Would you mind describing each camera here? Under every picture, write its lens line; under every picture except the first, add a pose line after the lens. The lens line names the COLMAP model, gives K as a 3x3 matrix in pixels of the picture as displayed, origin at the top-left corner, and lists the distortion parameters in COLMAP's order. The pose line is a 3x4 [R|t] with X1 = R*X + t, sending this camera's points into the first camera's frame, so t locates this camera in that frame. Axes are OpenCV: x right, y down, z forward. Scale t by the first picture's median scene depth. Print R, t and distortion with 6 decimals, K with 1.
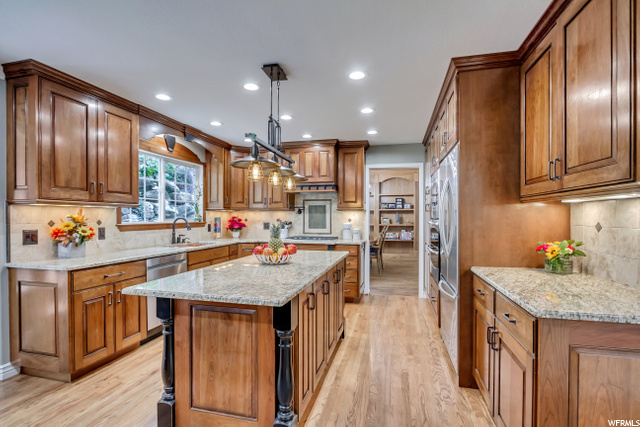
lens RADIAL K [[309.8, 0, 319.5], [0, 309.8, 220.1], [0, 0, 1]] dist [-0.004959, -0.000933]
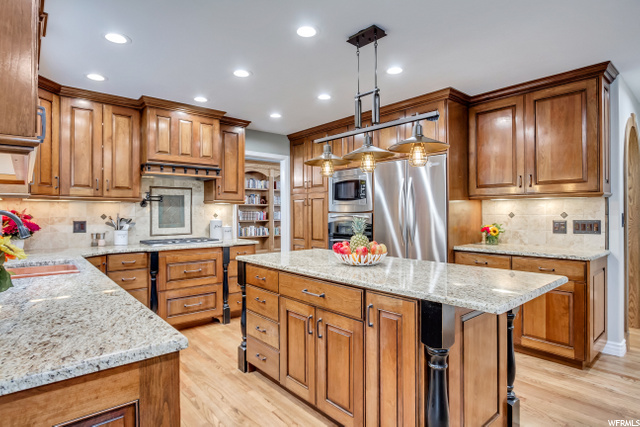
lens RADIAL K [[342.1, 0, 320.8], [0, 342.1, 212.2], [0, 0, 1]] dist [-0.020024, -0.000610]
pose [[0.573585, -0.000992, 0.819146, -0.473651], [0.013219, 0.999880, -0.008045, 0.002808], [-0.819040, 0.015442, 0.573529, 0.283033]]
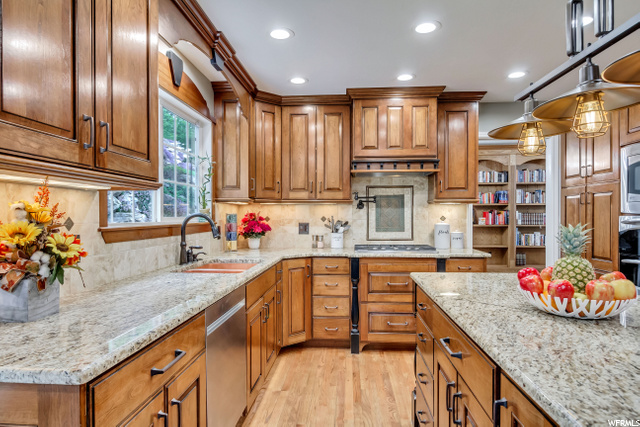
lens RADIAL K [[384.1, 0, 321.2], [0, 384.1, 220.5], [0, 0, 1]] dist [-0.021358, 0.004119]
pose [[0.985256, -0.005580, 0.170993, -0.291155], [0.005509, 0.999984, 0.000894, 0.003029], [-0.170995, 0.000061, 0.985272, 0.268711]]
